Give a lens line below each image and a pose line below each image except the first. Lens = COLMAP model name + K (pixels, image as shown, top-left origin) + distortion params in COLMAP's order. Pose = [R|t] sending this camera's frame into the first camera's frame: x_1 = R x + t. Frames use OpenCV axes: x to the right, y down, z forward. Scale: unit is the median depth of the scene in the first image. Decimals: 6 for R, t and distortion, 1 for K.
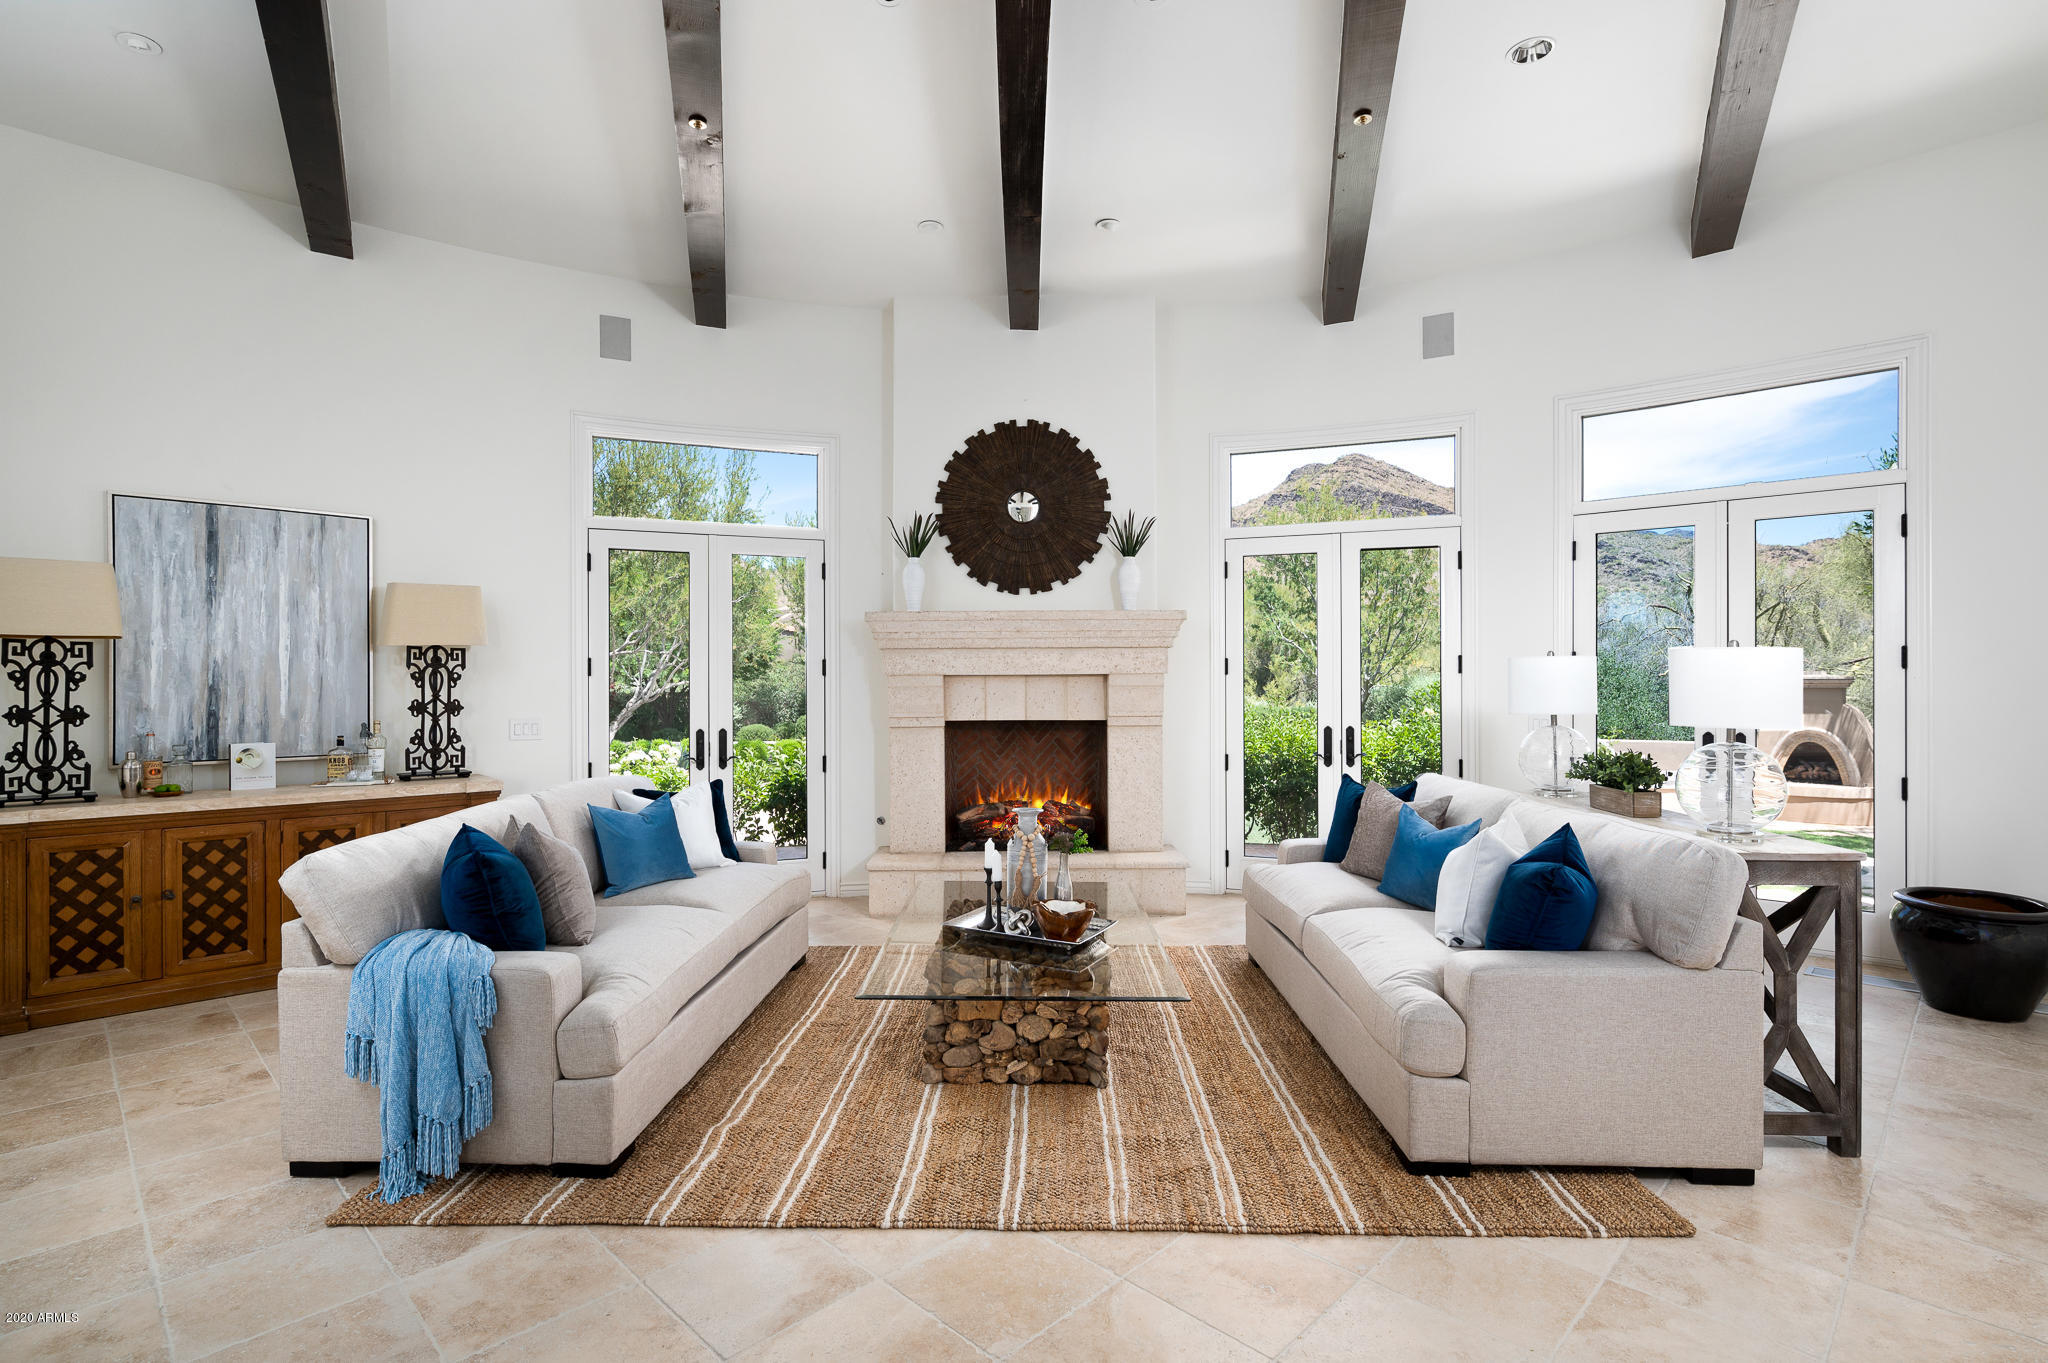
lens RADIAL K [[1011.2, 0, 1023.3], [0, 1011.2, 684.4], [0, 0, 1]] dist [0.004647, 0.000228]
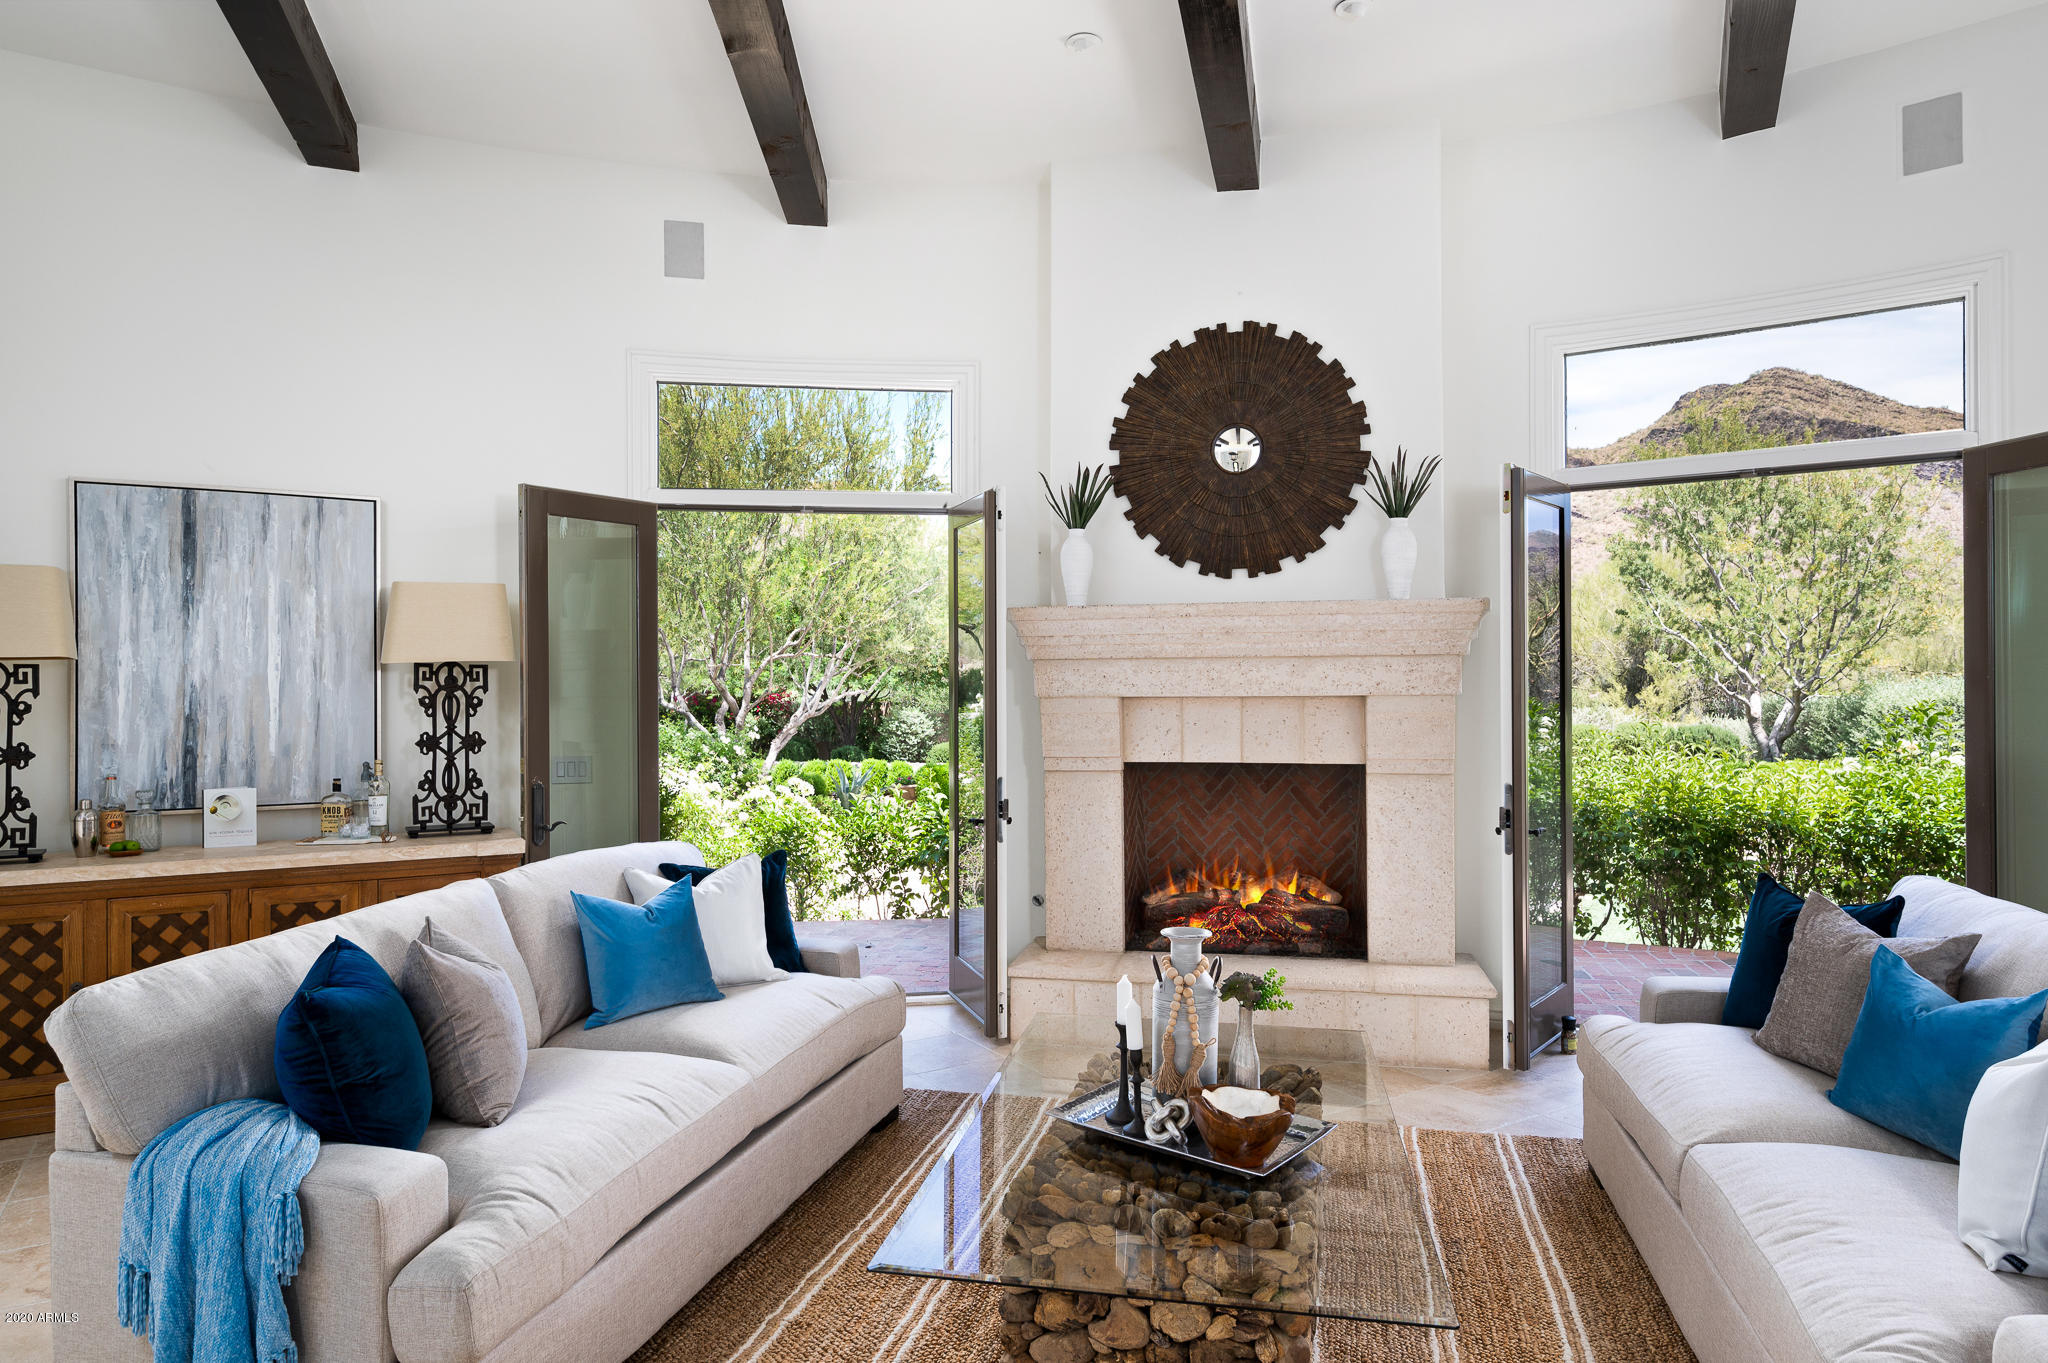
lens RADIAL K [[1238.6, 0, 1021.7], [0, 1238.6, 681.3], [0, 0, 1]] dist [0.002794, -0.000519]
pose [[0.973466, -0.001910, -0.228823, 0.060181], [0.001203, 0.999994, -0.003229, -0.020752], [0.228828, 0.002868, 0.973463, 0.188260]]
